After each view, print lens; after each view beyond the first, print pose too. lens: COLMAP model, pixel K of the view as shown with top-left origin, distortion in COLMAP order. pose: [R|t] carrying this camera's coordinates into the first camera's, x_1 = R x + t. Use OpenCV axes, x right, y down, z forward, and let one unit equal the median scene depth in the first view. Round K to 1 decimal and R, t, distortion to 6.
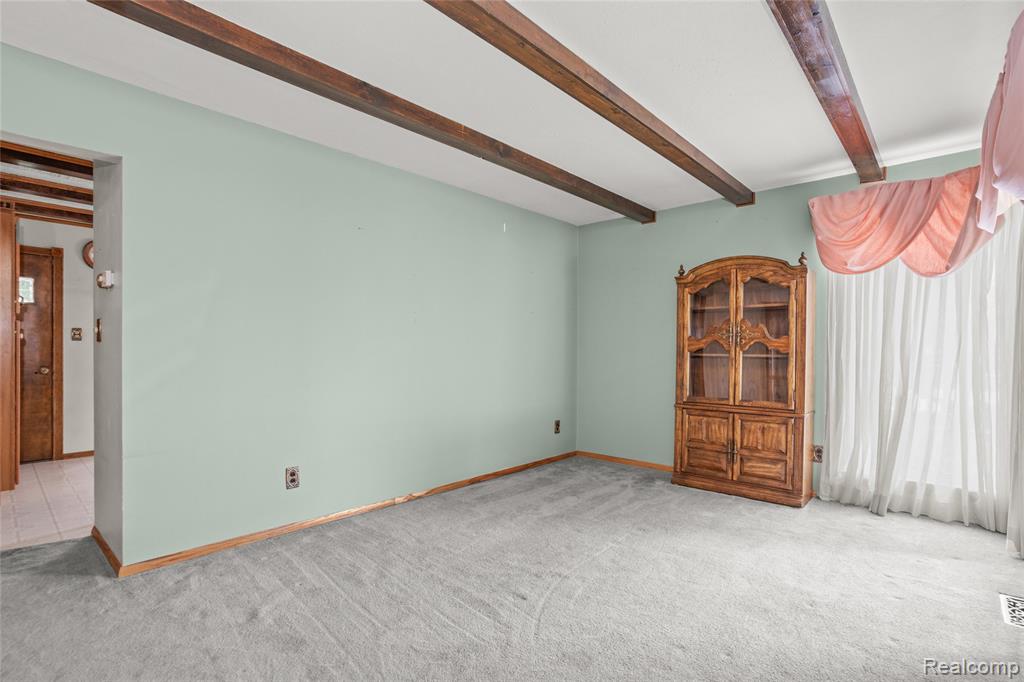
lens RADIAL K [[491.9, 0, 506.5], [0, 491.9, 351.8], [0, 0, 1]] dist [-0.054143, 0.031021]
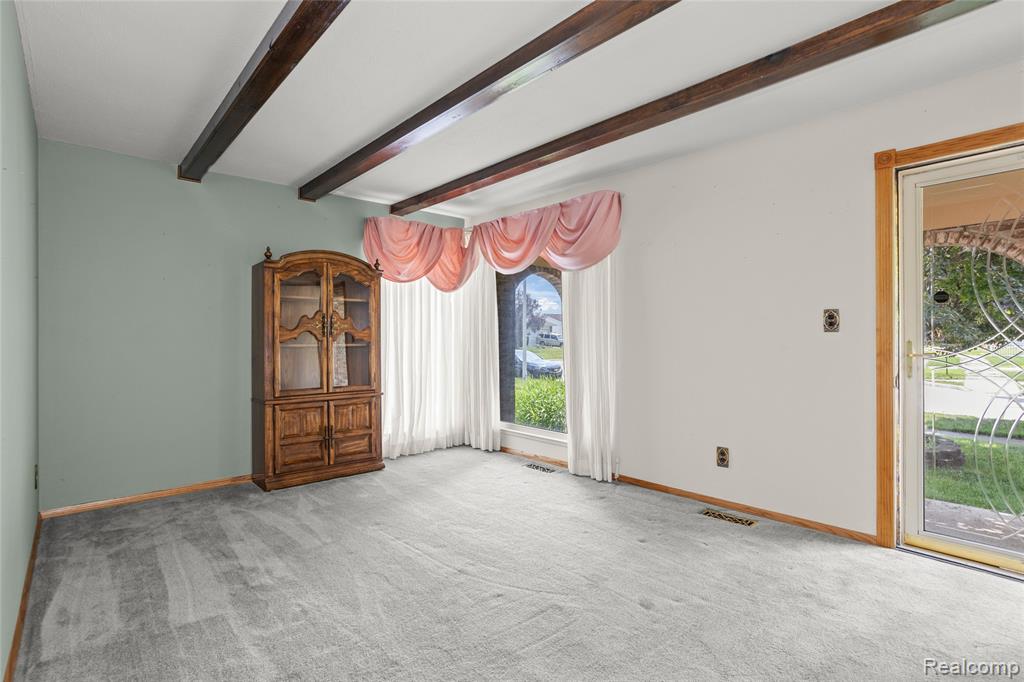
lens RADIAL K [[491.2, 0, 511.0], [0, 491.2, 336.3], [0, 0, 1]] dist [-0.050458, 0.031502]
pose [[0.095465, -0.000478, 0.995433, -0.543633], [0.011788, 0.999930, -0.000651, -0.006876], [-0.995363, 0.011796, 0.095464, 0.514637]]
